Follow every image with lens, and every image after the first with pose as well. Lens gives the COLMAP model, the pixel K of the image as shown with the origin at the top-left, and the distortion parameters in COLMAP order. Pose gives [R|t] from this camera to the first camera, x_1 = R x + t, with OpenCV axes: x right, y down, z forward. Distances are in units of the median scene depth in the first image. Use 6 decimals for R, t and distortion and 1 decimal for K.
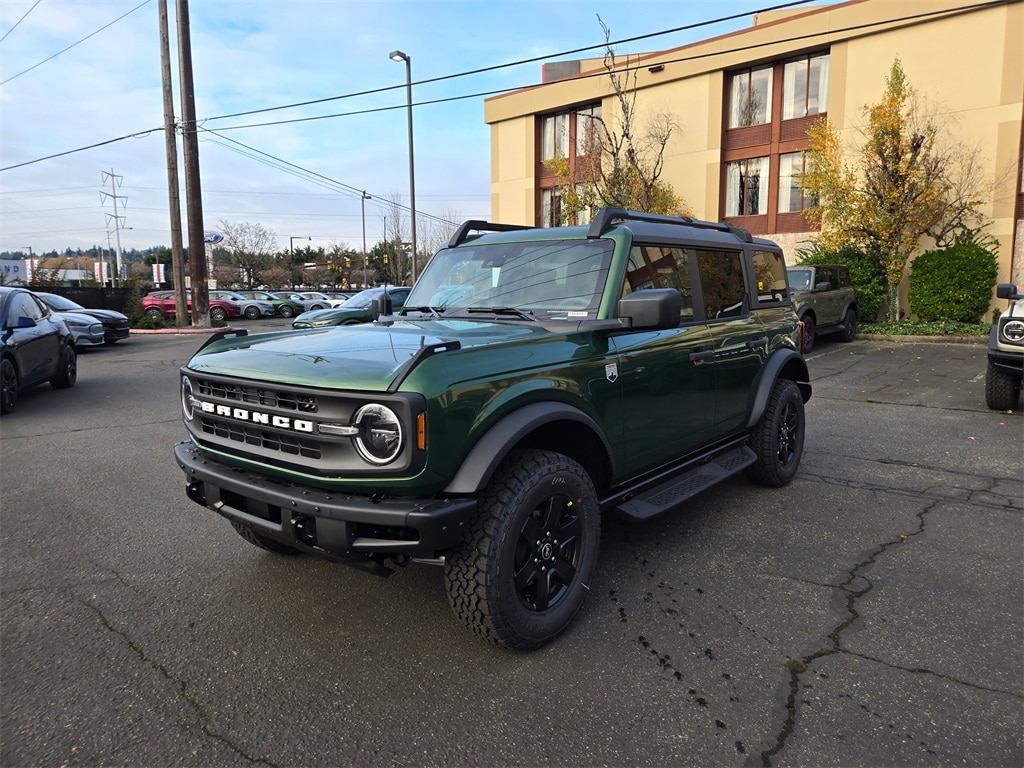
lens RADIAL K [[704.5, 0, 519.3], [0, 704.5, 366.2], [0, 0, 1]] dist [-0.002580, 0.000422]
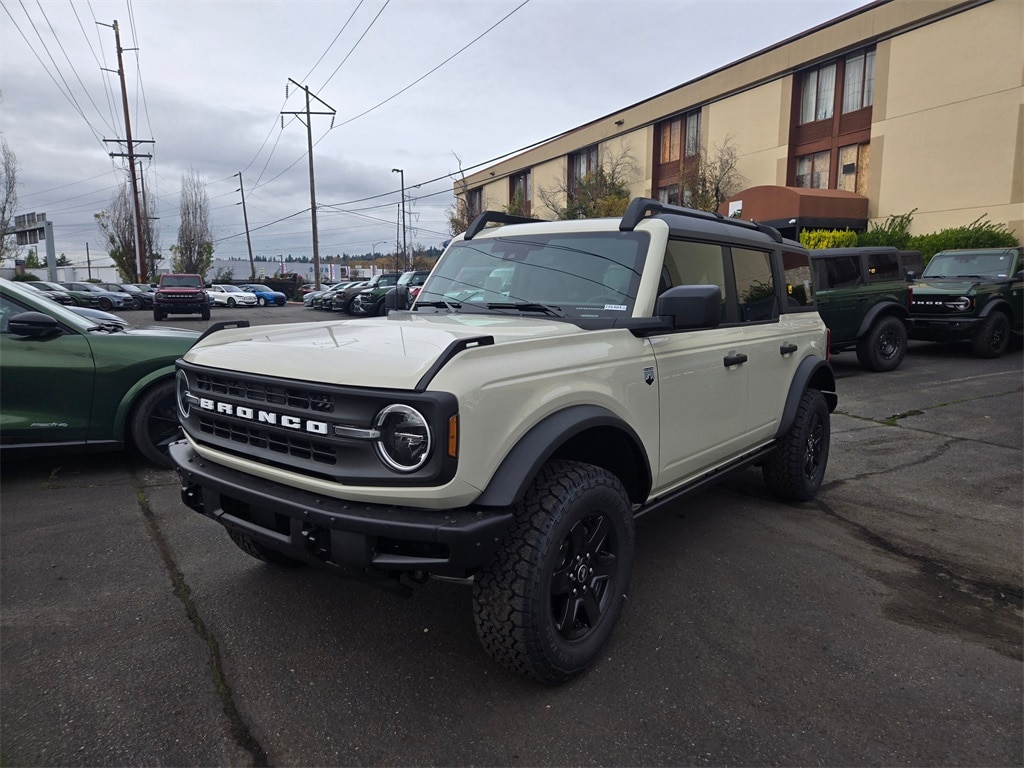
lens RADIAL K [[695.4, 0, 512.0], [0, 695.4, 384.0], [0, 0, 1]] dist [0.000937, -0.000365]
pose [[0.999709, 0.020502, 0.012736, -0.068284], [-0.020721, 0.999635, 0.017308, 0.009436], [-0.012376, -0.017567, 0.999769, 0.112846]]
